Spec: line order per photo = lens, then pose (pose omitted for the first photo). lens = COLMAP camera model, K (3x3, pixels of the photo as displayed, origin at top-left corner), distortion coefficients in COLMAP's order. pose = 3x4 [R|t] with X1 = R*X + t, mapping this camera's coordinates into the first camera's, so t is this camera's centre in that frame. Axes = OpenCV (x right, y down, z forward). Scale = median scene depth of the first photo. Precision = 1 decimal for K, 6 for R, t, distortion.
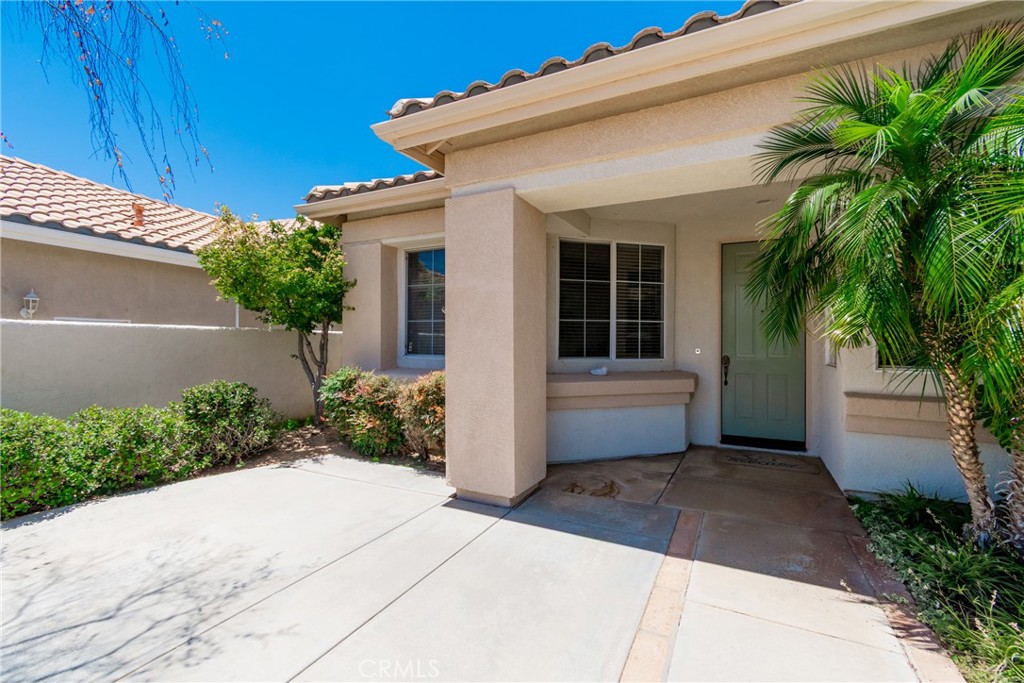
lens RADIAL K [[479.4, 0, 512.0], [0, 479.4, 341.5], [0, 0, 1]] dist [0.001063, 0.000034]
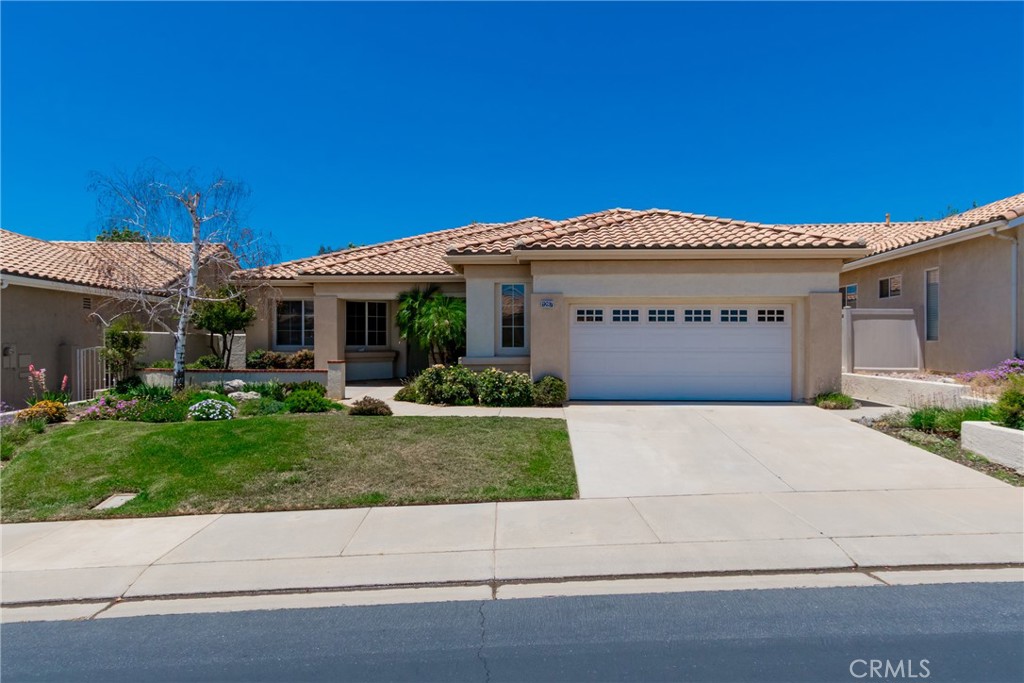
lens RADIAL K [[581.9, 0, 512.0], [0, 581.9, 341.5], [0, 0, 1]] dist [0.001169, -0.001050]
pose [[0.904078, -0.005567, 0.427332, -0.459449], [0.001072, 0.999942, 0.010759, -0.020115], [-0.427367, -0.009269, 0.904031, -2.372047]]
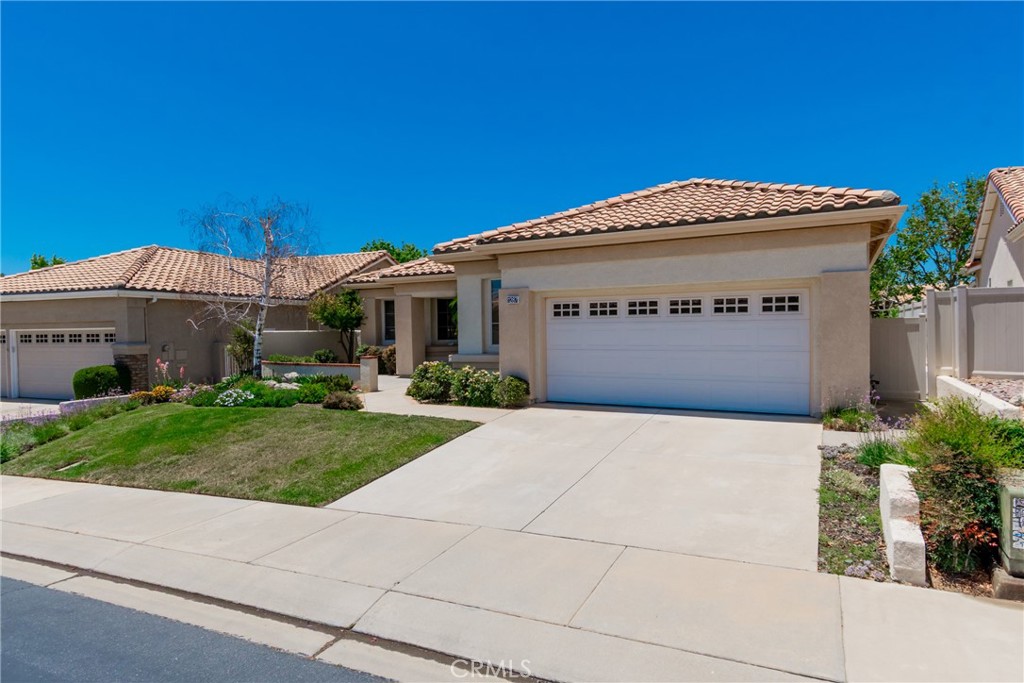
lens RADIAL K [[581.9, 0, 512.0], [0, 581.9, 341.5], [0, 0, 1]] dist [0.001169, -0.001050]
pose [[0.999694, -0.017651, -0.017332, 0.610007], [0.018120, 0.999463, 0.027294, -0.044484], [0.016841, -0.027600, 0.999477, -2.514615]]
